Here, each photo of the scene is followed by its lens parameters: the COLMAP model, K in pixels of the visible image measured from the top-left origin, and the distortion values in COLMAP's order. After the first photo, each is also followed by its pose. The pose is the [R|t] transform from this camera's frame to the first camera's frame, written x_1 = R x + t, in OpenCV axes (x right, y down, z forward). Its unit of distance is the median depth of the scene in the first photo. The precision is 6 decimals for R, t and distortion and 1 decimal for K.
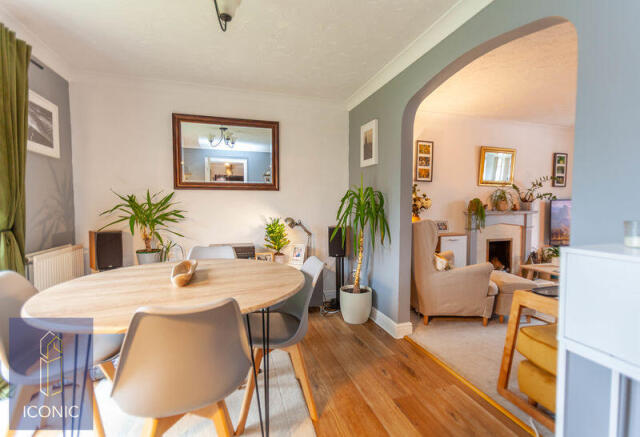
lens RADIAL K [[305.3, 0, 320.0], [0, 305.3, 218.5], [0, 0, 1]] dist [-0.000154, 0.000361]
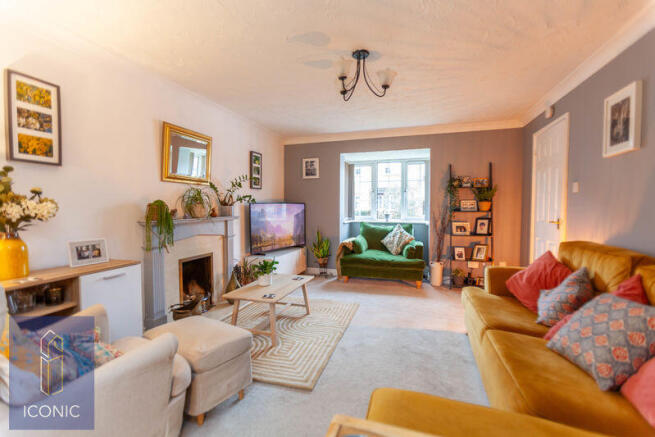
lens RADIAL K [[288.7, 0, 327.5], [0, 288.7, 218.5], [0, 0, 1]] dist [0.001898, 0.000491]
pose [[0.589539, -0.037295, 0.806878, 0.221034], [0.038839, 0.999087, 0.017801, -0.023382], [-0.806806, 0.020844, 0.590449, 0.340927]]
